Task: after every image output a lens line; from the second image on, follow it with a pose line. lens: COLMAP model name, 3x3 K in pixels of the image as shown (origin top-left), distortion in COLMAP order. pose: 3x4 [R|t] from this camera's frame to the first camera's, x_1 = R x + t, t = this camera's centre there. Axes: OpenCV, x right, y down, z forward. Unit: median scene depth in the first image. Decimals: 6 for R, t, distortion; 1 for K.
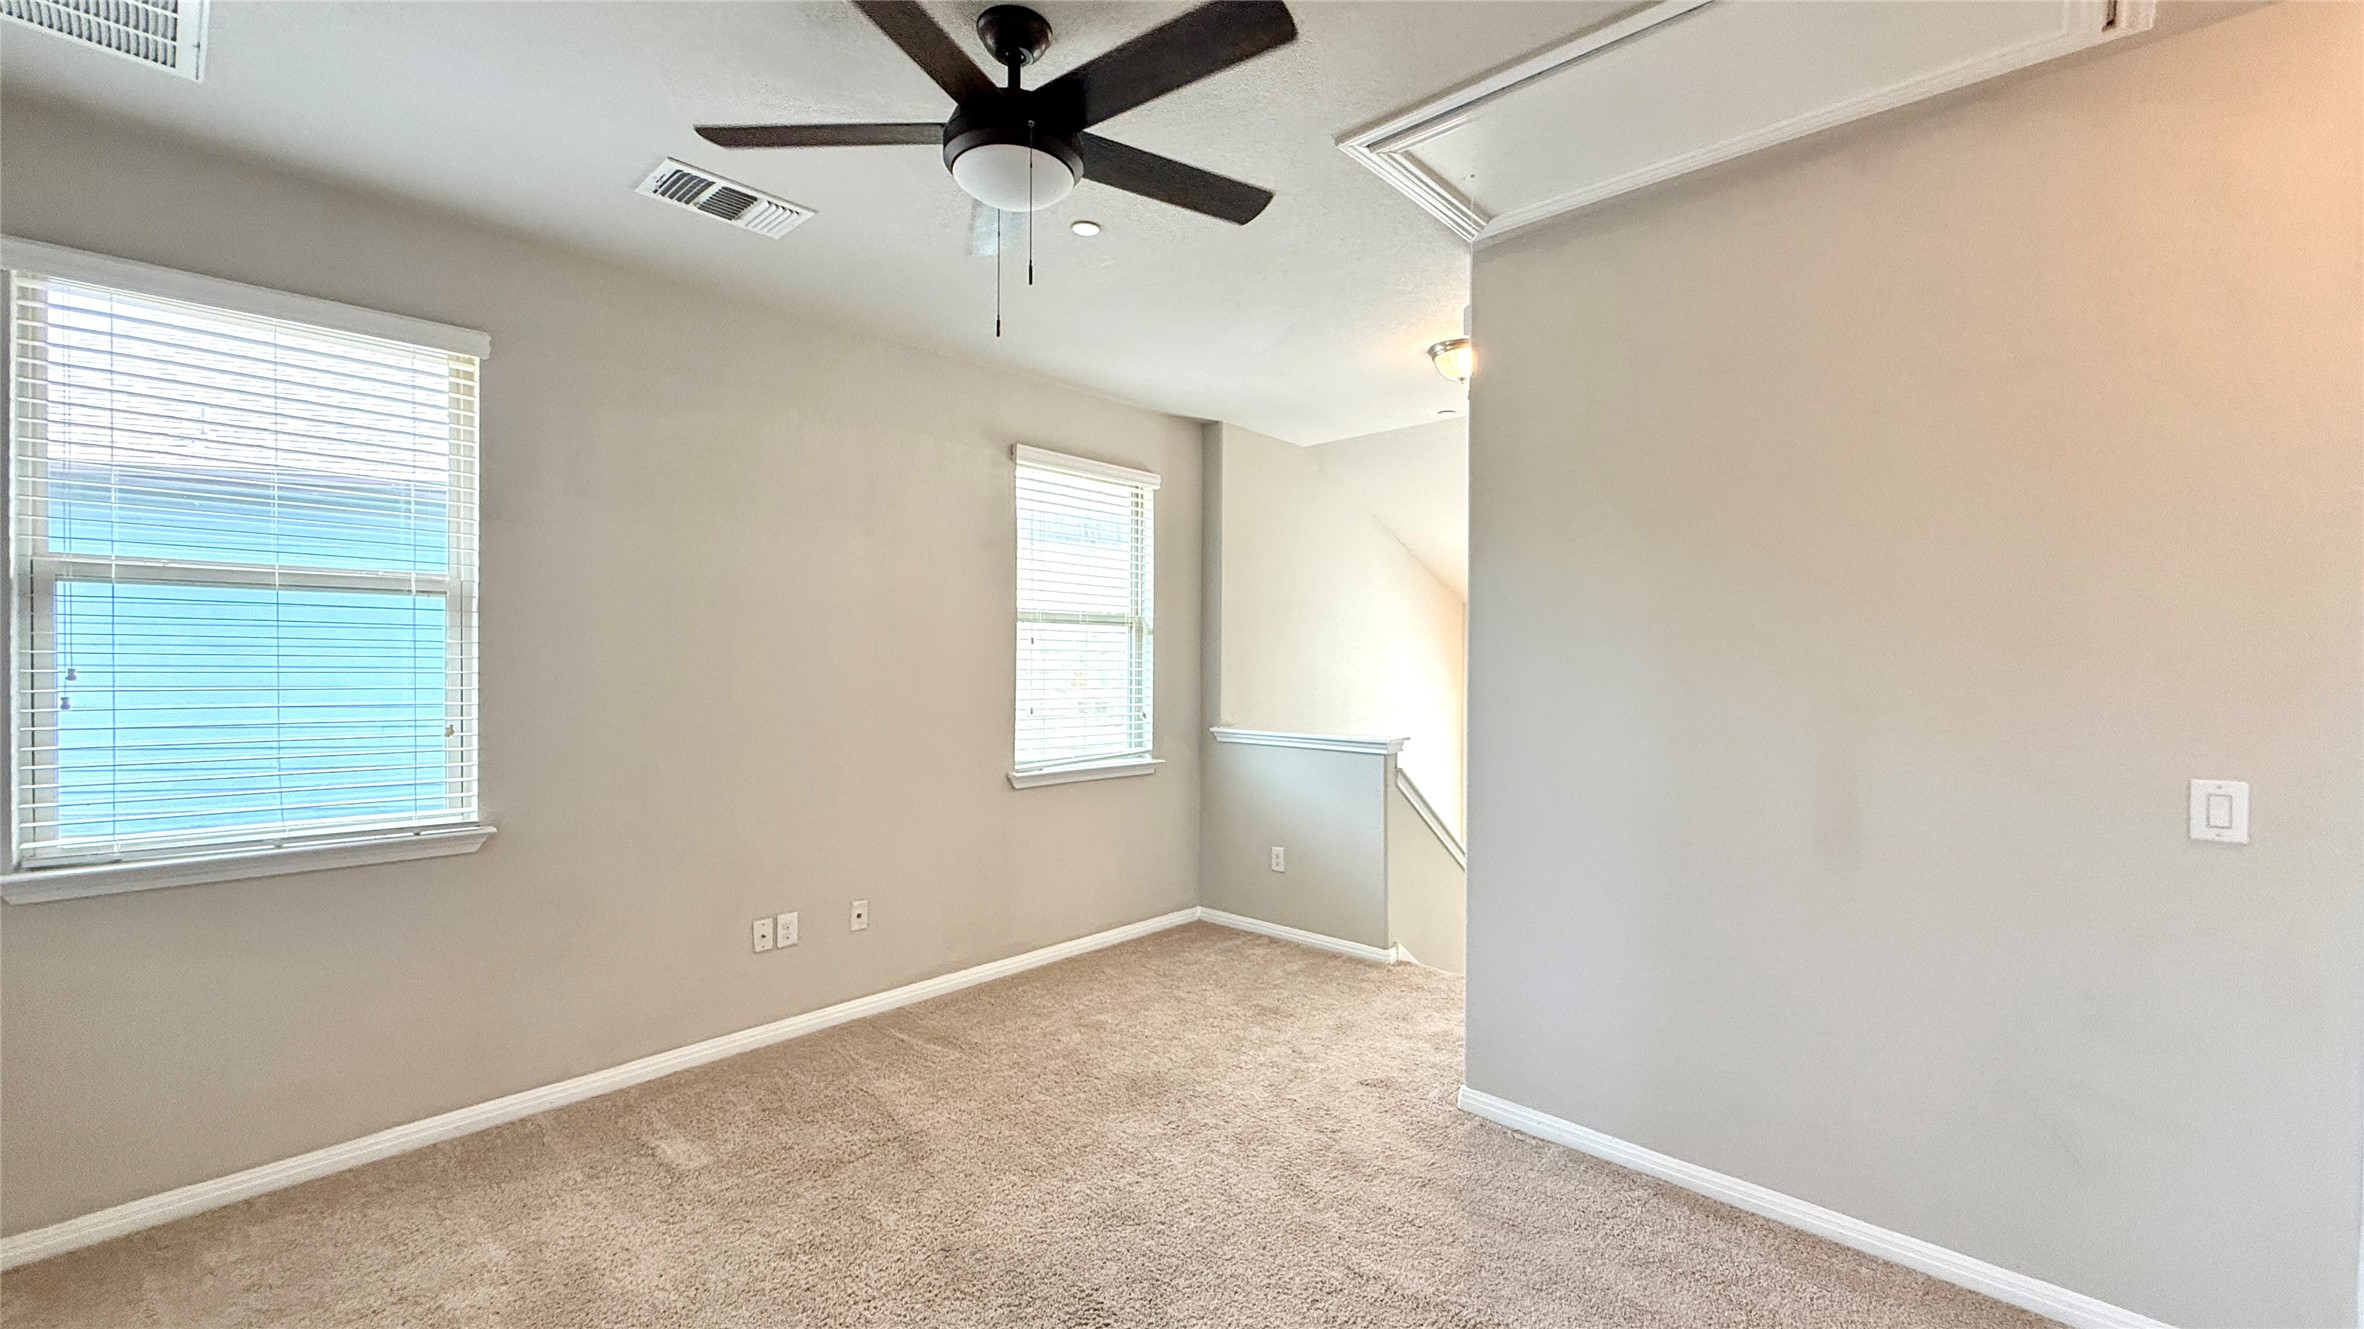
lens RADIAL K [[946.8, 0, 1179.6], [0, 946.8, 660.1], [0, 0, 1]] dist [-0.000254, 0.000043]
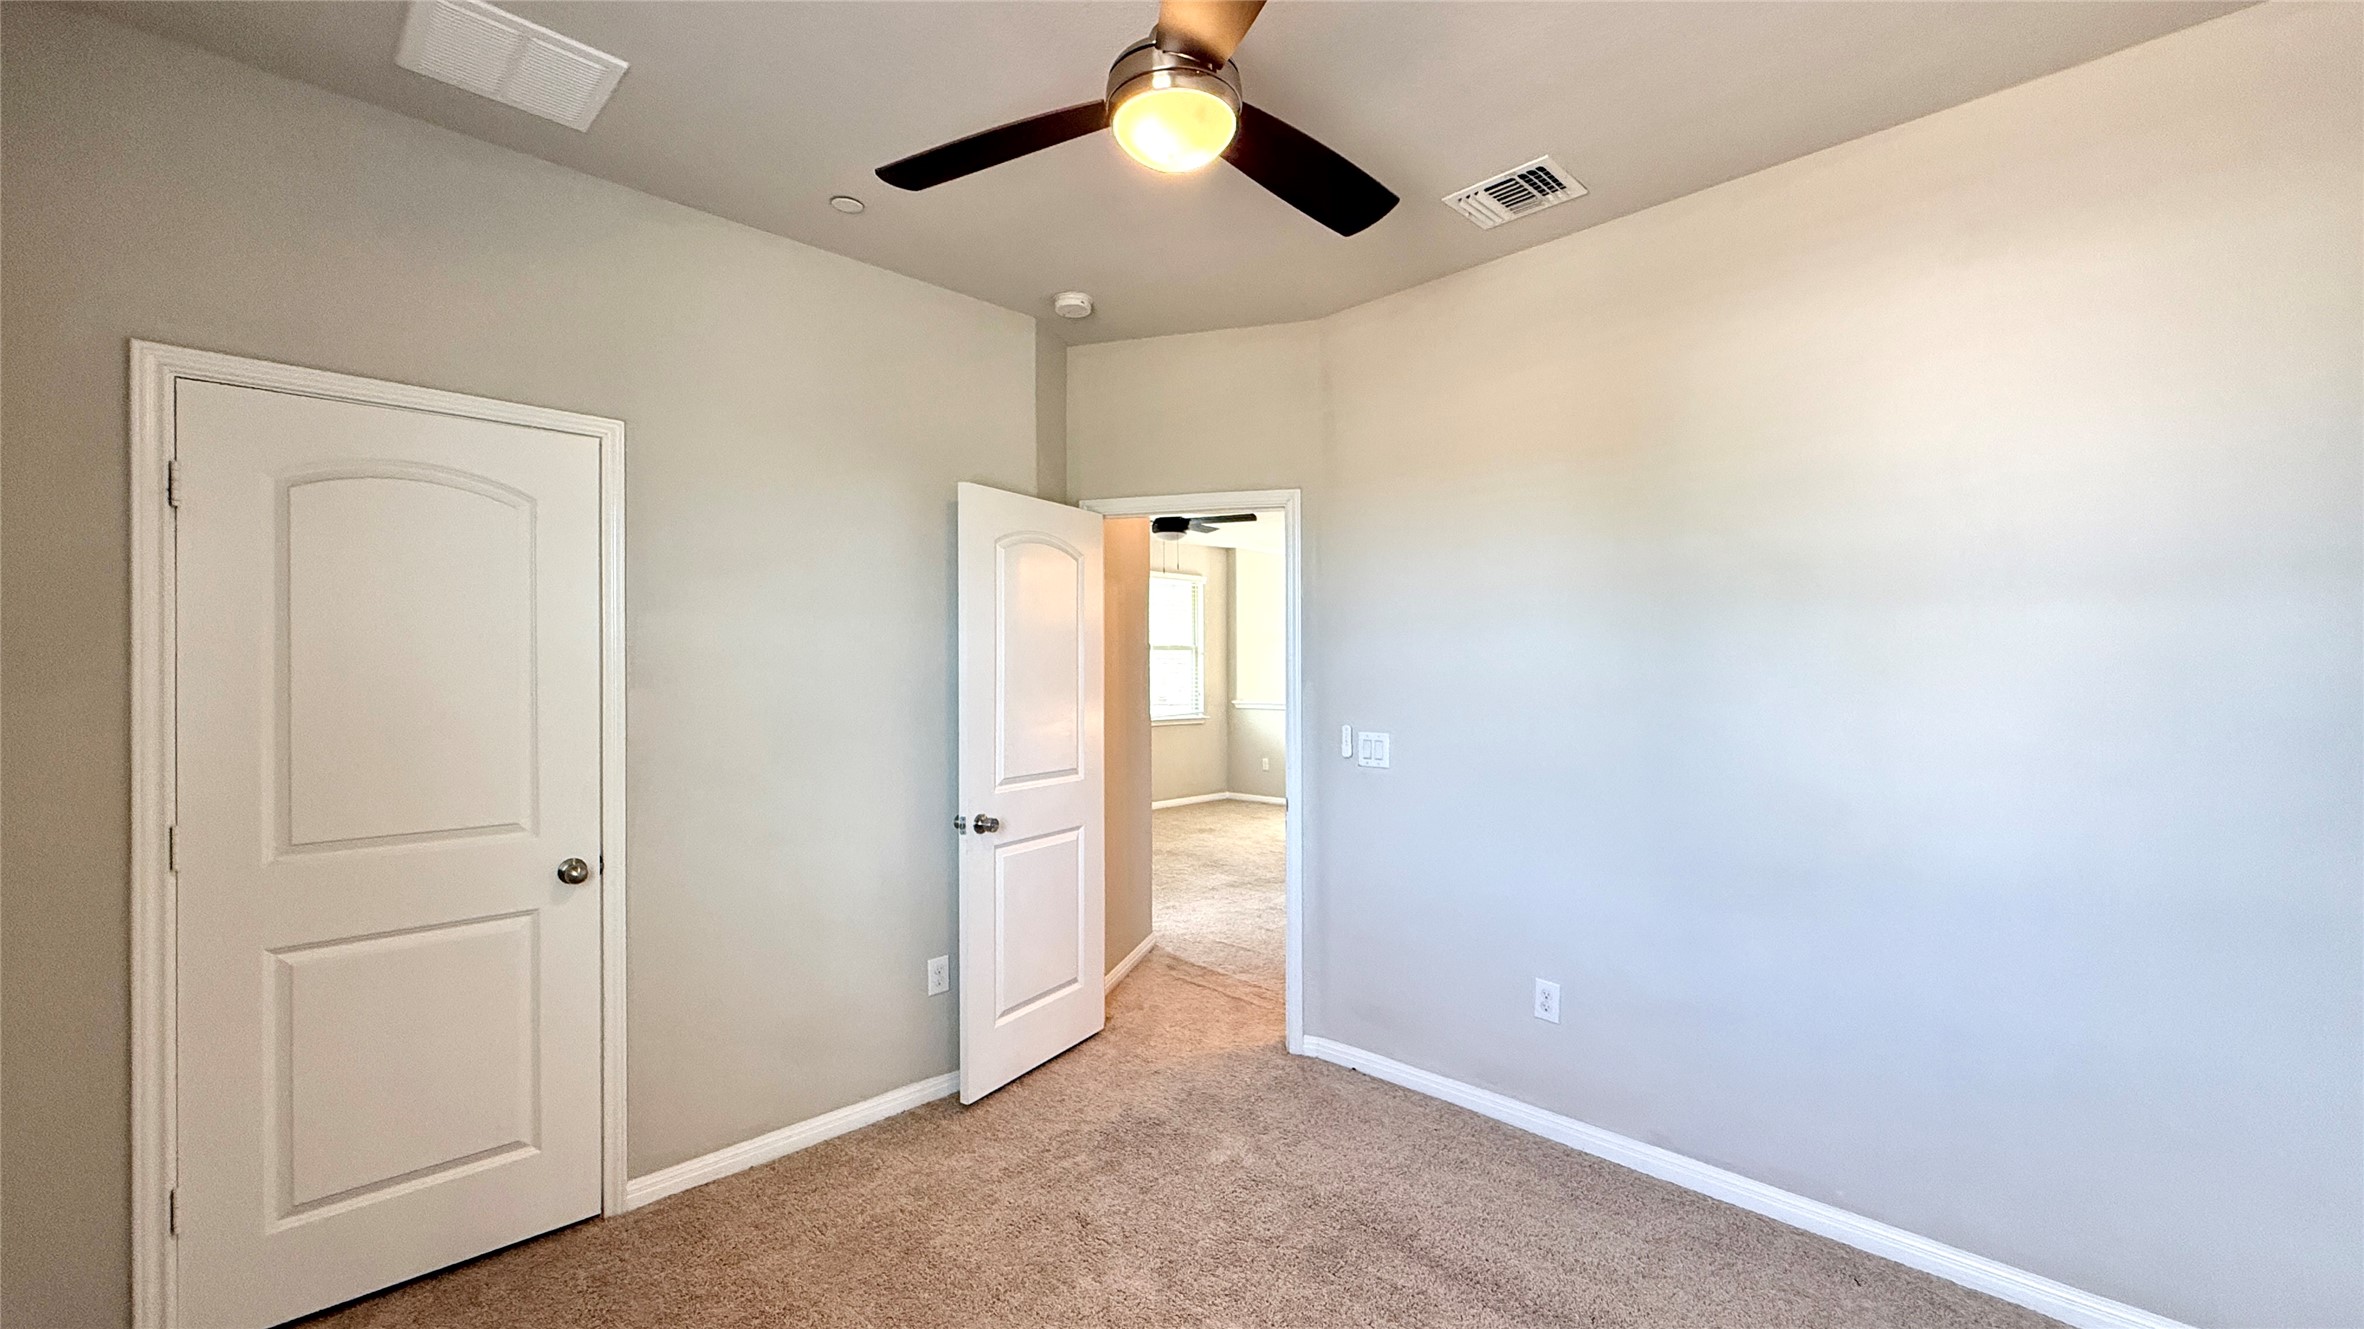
lens RADIAL K [[946.8, 0, 1182.1], [0, 946.8, 670.5], [0, 0, 1]] dist [-0.000254, 0.000043]
pose [[0.999161, -0.004494, -0.040701, 0.009320], [0.003871, 0.999874, -0.015385, 0.038532], [0.040765, 0.015214, 0.999053, -1.066138]]
